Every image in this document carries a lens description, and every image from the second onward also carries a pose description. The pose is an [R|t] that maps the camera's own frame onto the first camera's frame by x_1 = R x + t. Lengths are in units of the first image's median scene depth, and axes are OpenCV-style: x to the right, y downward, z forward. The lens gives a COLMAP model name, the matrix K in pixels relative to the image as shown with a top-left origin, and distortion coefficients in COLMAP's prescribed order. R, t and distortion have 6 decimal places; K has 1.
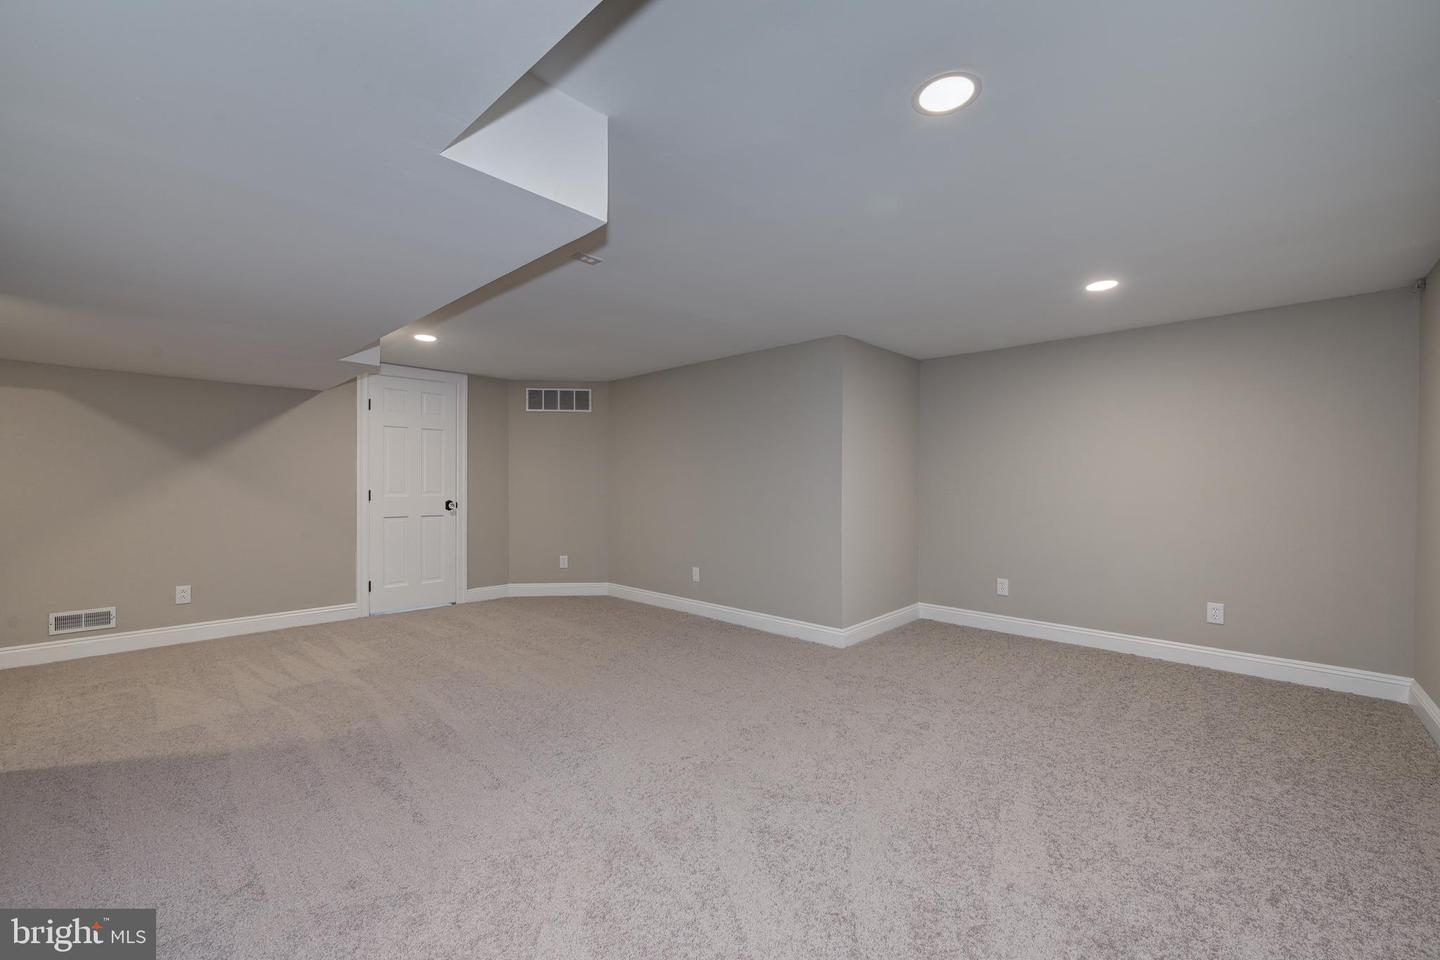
lens RADIAL K [[586.4, 0, 713.8], [0, 586.4, 482.0], [0, 0, 1]] dist [-0.000766, -0.000176]
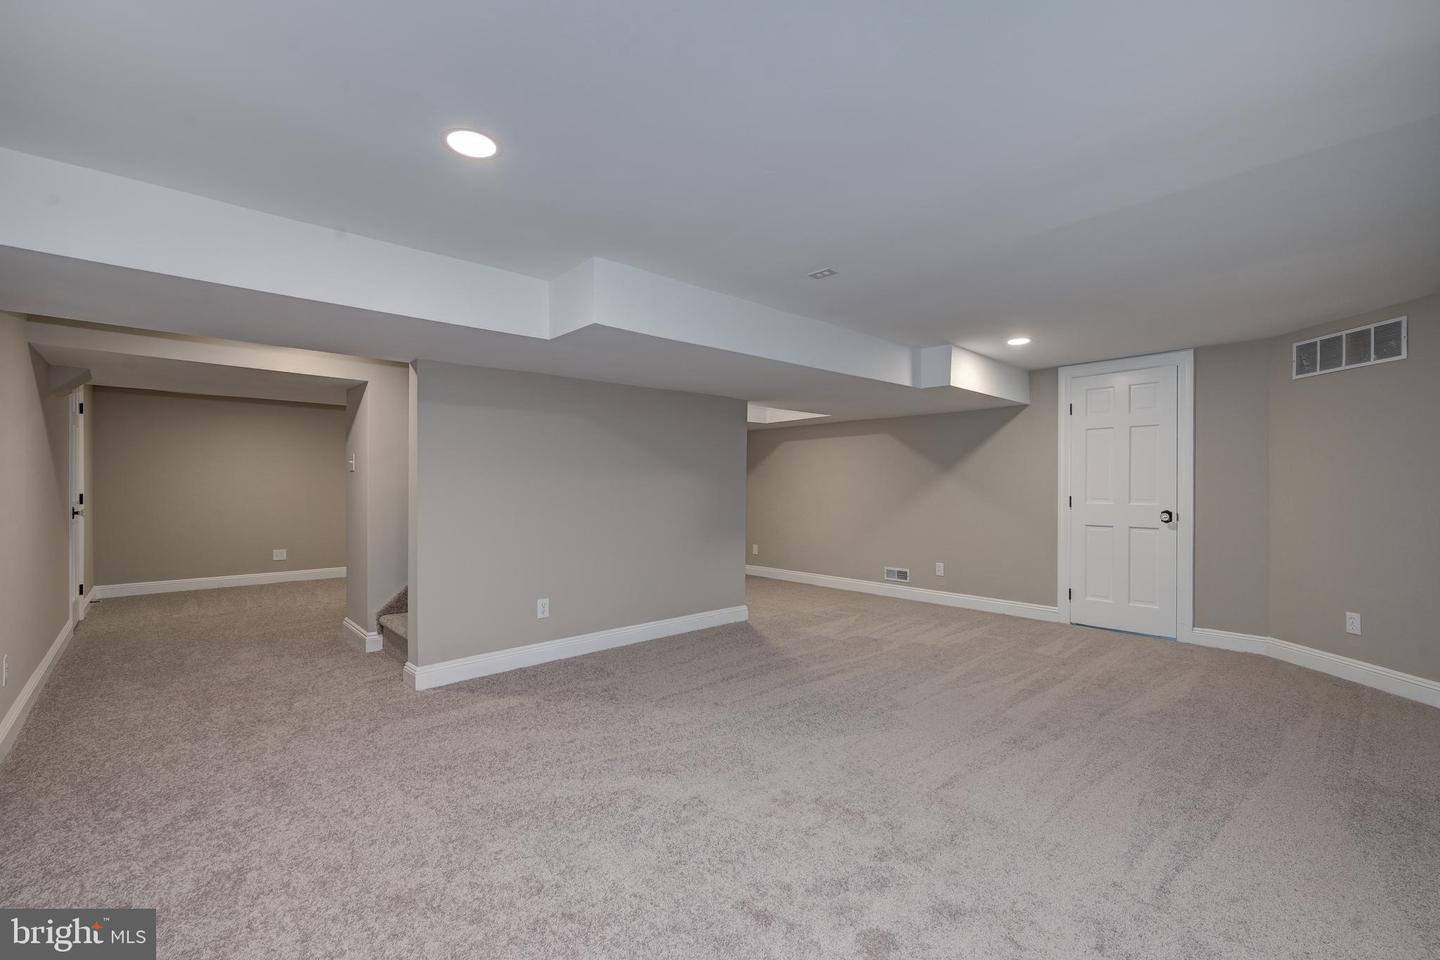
lens RADIAL K [[586.4, 0, 713.8], [0, 586.4, 482.0], [0, 0, 1]] dist [-0.000766, -0.000176]
pose [[-0.056853, -0.013717, -0.998288, 0.424316], [-0.003766, 0.999901, -0.013525, 0.005852], [0.998375, 0.002991, -0.056900, 0.452277]]
